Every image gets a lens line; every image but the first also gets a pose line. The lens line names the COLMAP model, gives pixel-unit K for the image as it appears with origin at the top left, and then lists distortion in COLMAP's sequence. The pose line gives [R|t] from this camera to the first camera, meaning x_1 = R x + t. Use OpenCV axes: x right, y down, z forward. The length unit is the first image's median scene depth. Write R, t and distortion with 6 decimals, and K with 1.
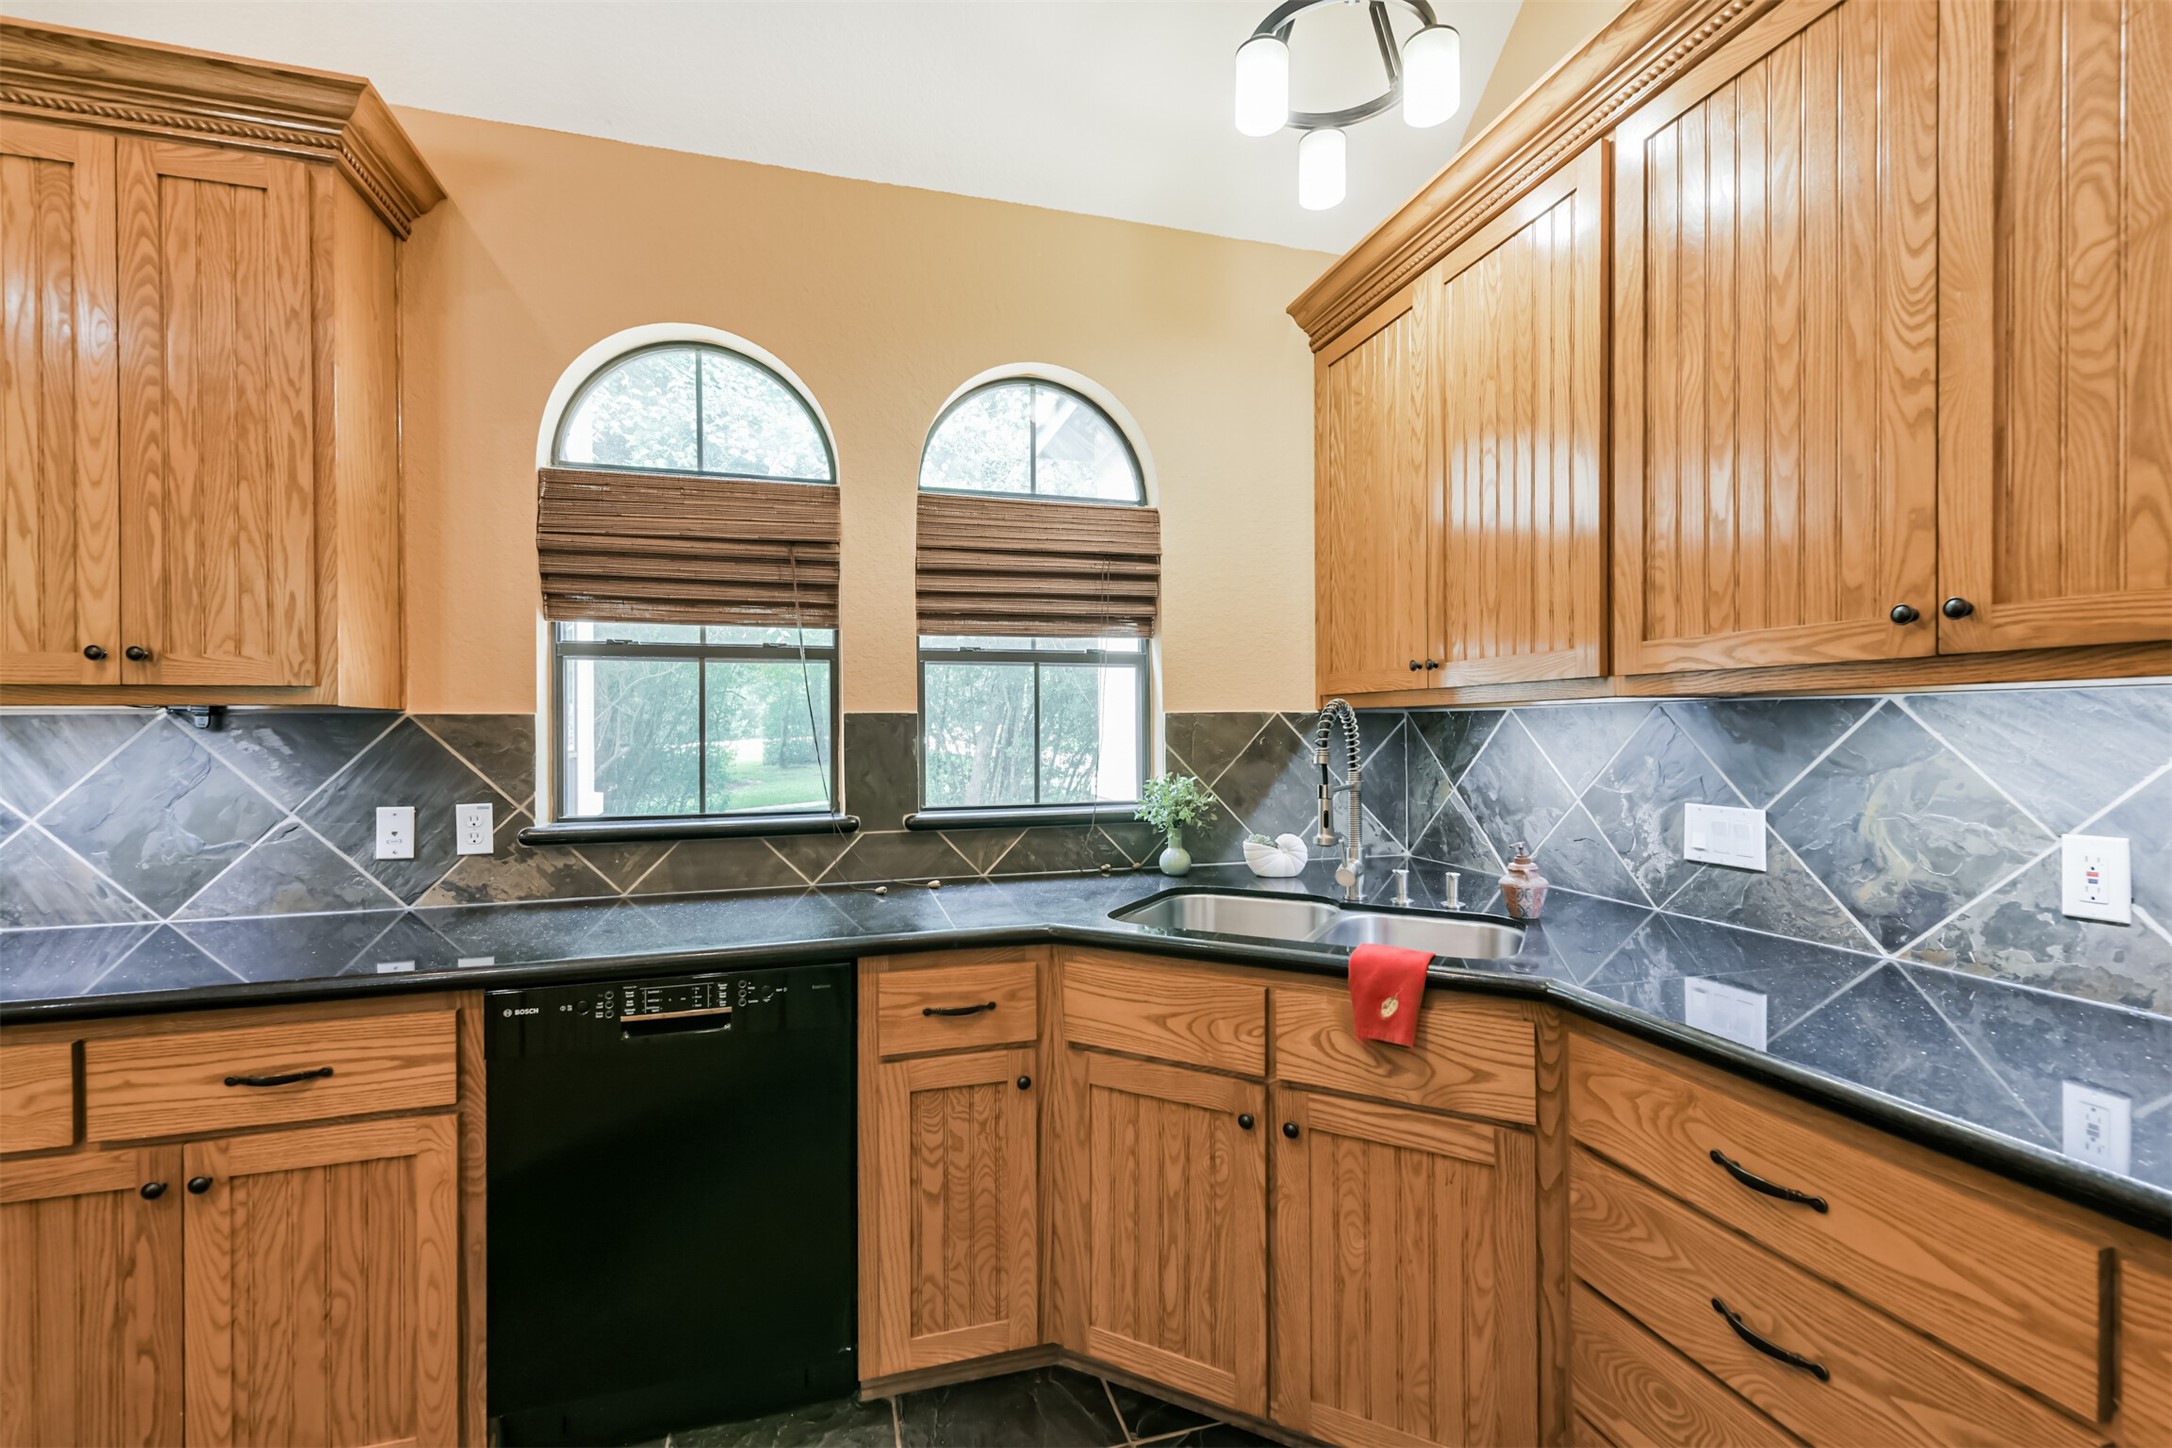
lens RADIAL K [[927.5, 0, 1091.1], [0, 927.5, 731.9], [0, 0, 1]] dist [0.021202, -0.007355]
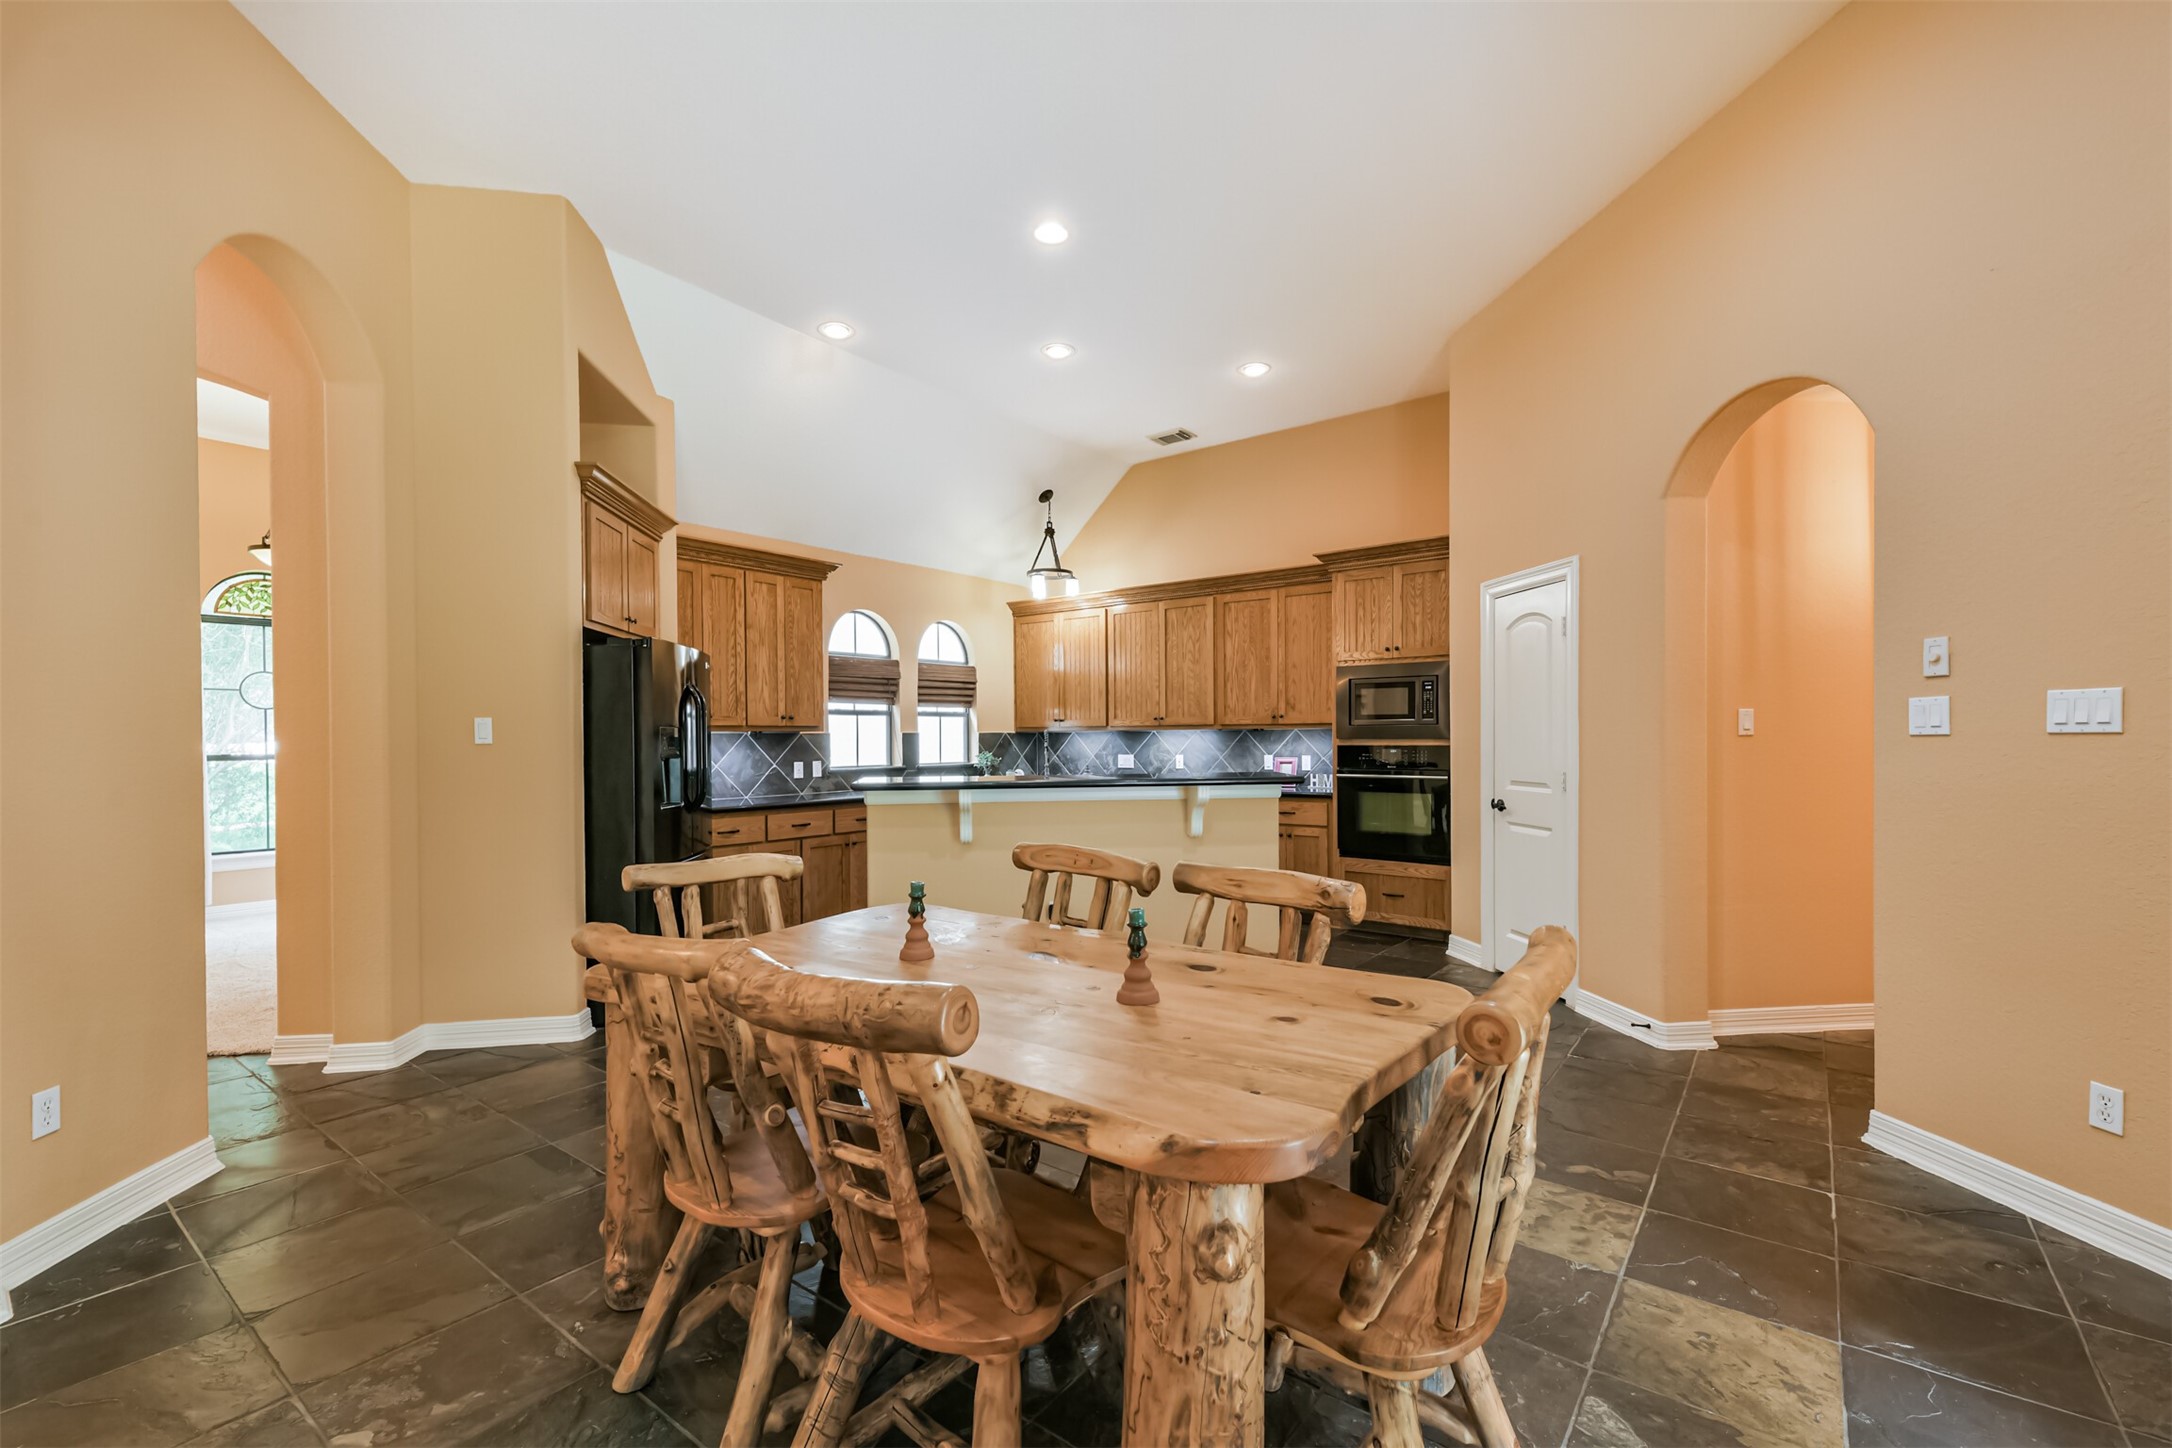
lens RADIAL K [[936.2, 0, 1084.7], [0, 936.2, 733.2], [0, 0, 1]] dist [0.023413, -0.000049]
pose [[0.808420, 0.002691, 0.588599, -2.158475], [0.004806, 0.999926, -0.011173, 0.025666], [-0.588586, 0.011861, 0.808348, -2.550503]]
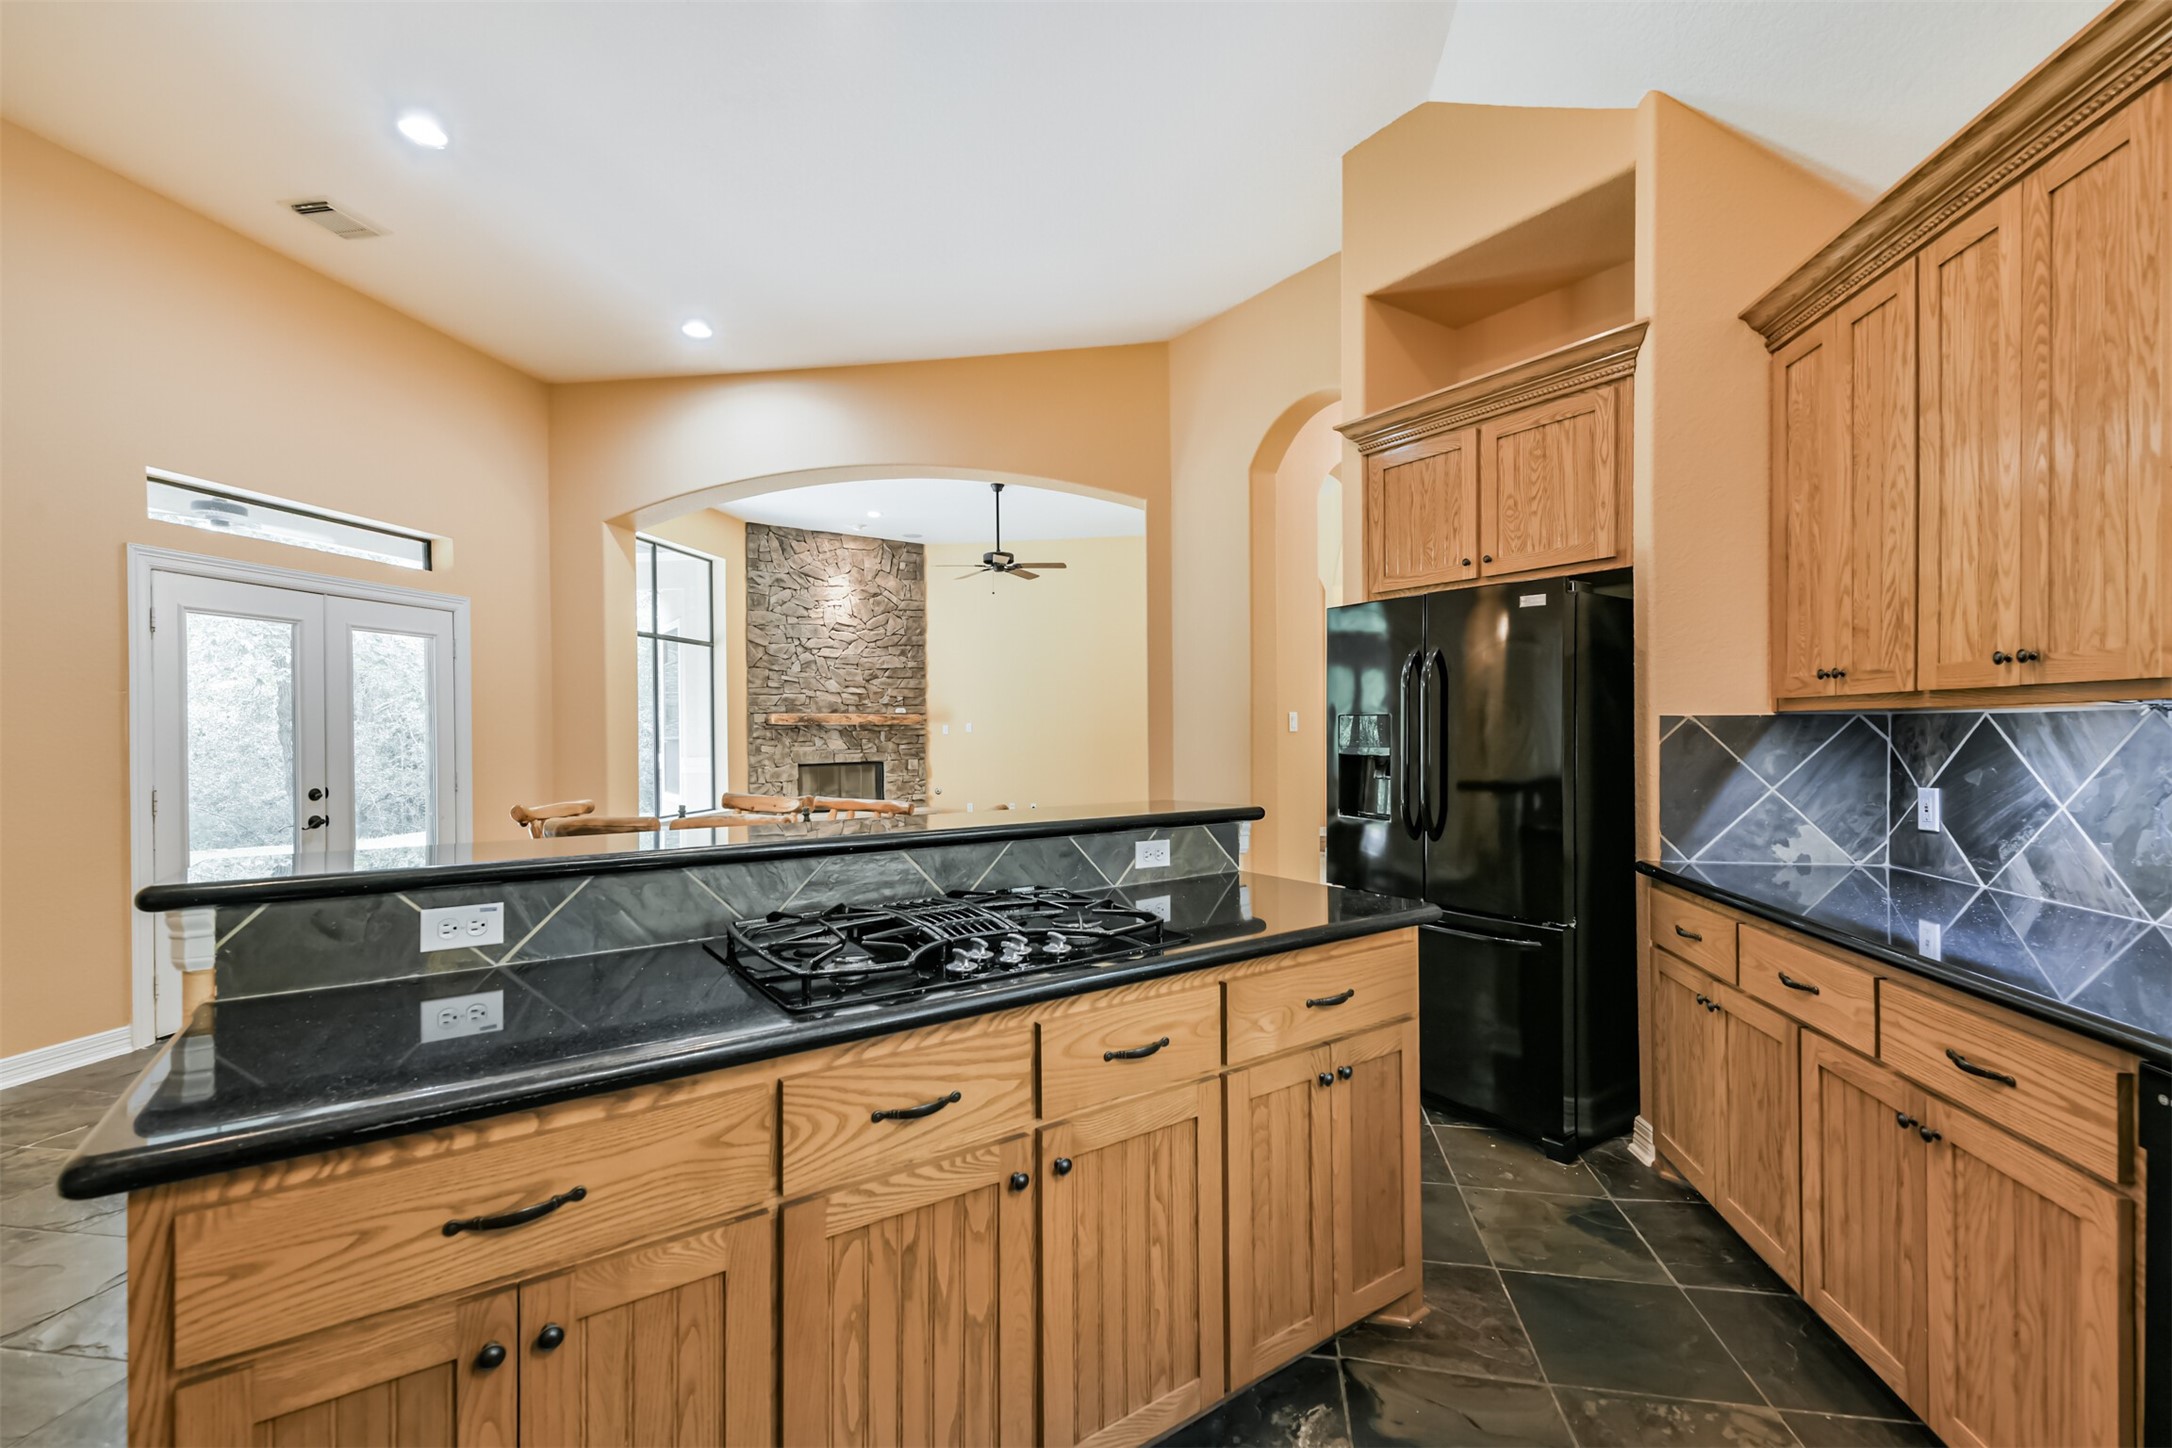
lens RADIAL K [[927.5, 0, 1091.1], [0, 927.5, 731.9], [0, 0, 1]] dist [0.021202, -0.007355]
pose [[-0.434234, 0.011004, -0.900733, 0.400207], [0.005640, 0.999939, 0.009497, -0.011950], [0.900783, -0.000956, -0.434269, 0.483161]]
